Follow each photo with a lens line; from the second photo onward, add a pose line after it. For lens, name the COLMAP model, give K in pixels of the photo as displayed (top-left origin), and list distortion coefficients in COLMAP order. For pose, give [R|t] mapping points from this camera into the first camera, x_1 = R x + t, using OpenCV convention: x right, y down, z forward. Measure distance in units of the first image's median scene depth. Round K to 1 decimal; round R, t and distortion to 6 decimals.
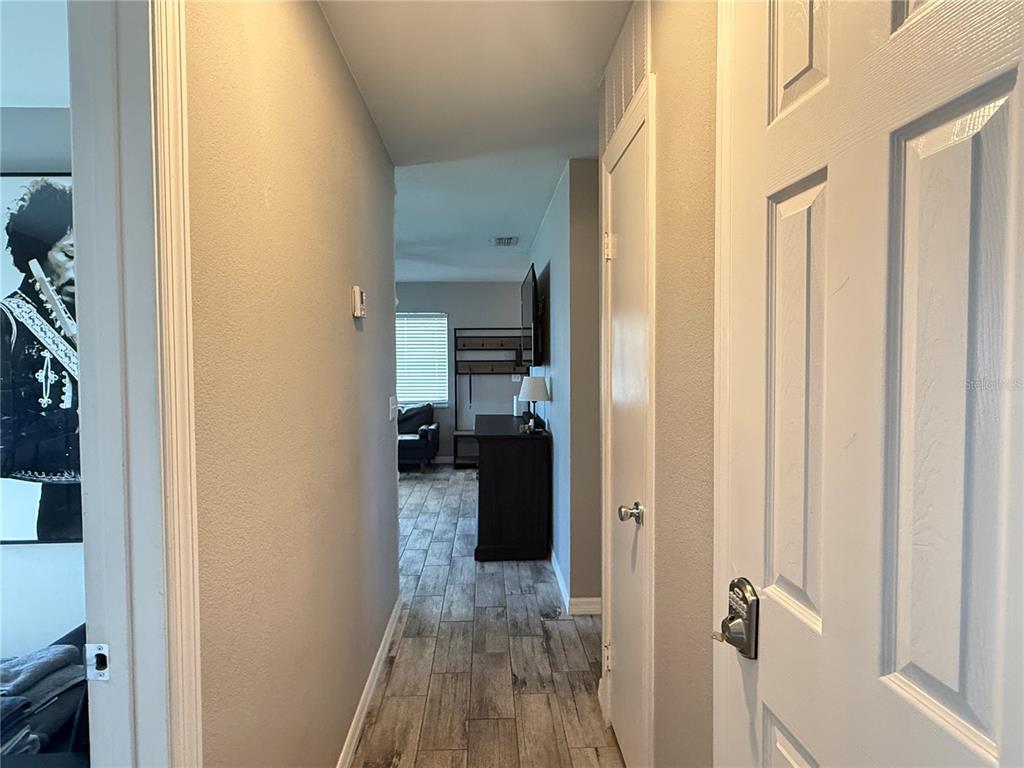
lens RADIAL K [[572.8, 0, 509.4], [0, 572.8, 383.1], [0, 0, 1]] dist [-0.001849, 0.001887]
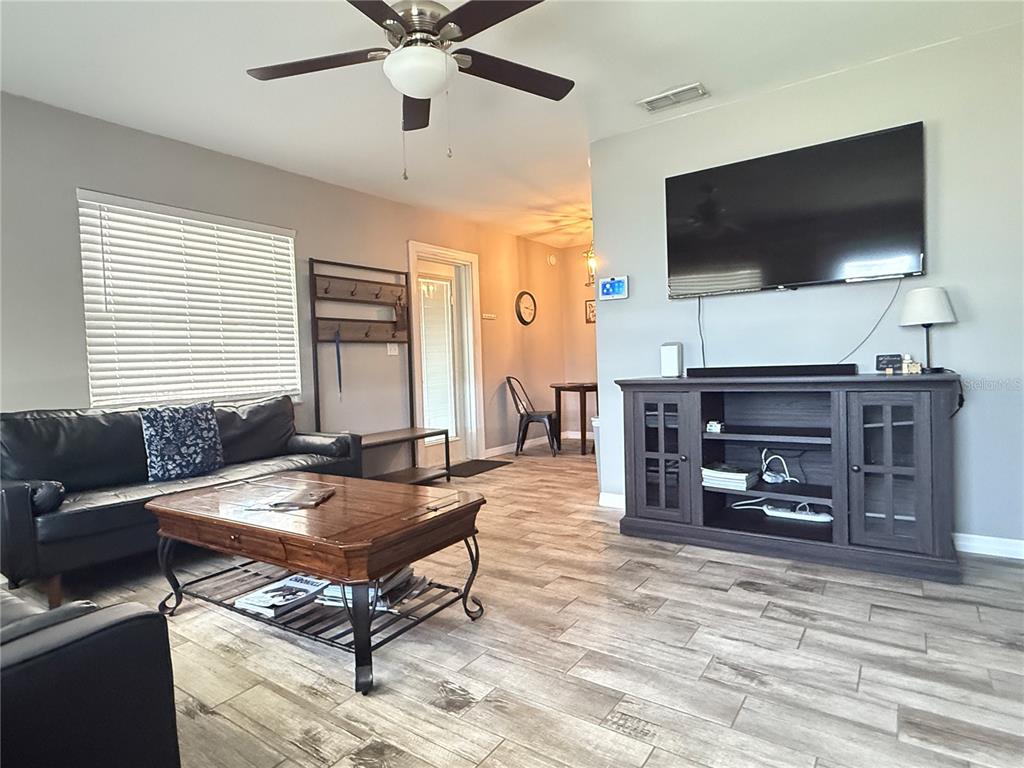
lens RADIAL K [[572.8, 0, 513.0], [0, 572.8, 381.8], [0, 0, 1]] dist [-0.001849, 0.001887]
pose [[0.605252, -0.042935, 0.794875, -0.422495], [0.061264, 0.998095, 0.007263, 0.031278], [-0.793673, 0.044301, 0.606729, 0.511261]]
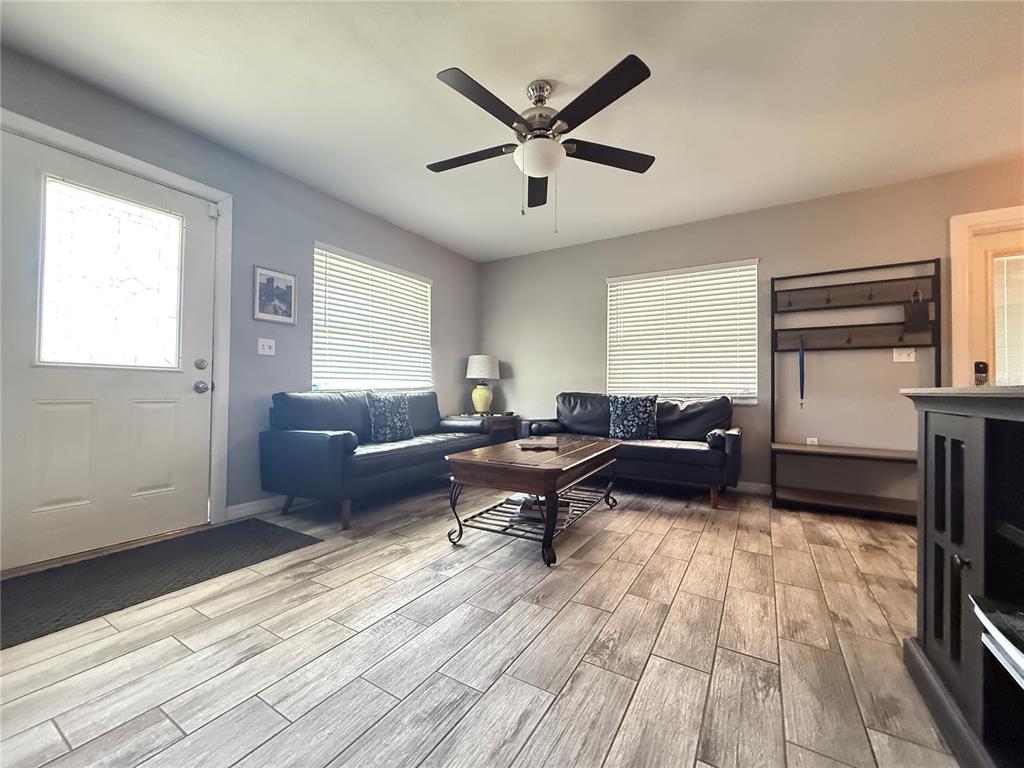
lens RADIAL K [[409.9, 0, 506.3], [0, 409.9, 385.4], [0, 0, 1]] dist [-0.001417, 0.000598]
pose [[0.826341, 0.006583, -0.563132, -0.082334], [-0.033332, 0.998750, -0.037237, 0.047762], [0.562183, 0.049540, 0.825528, 0.470545]]
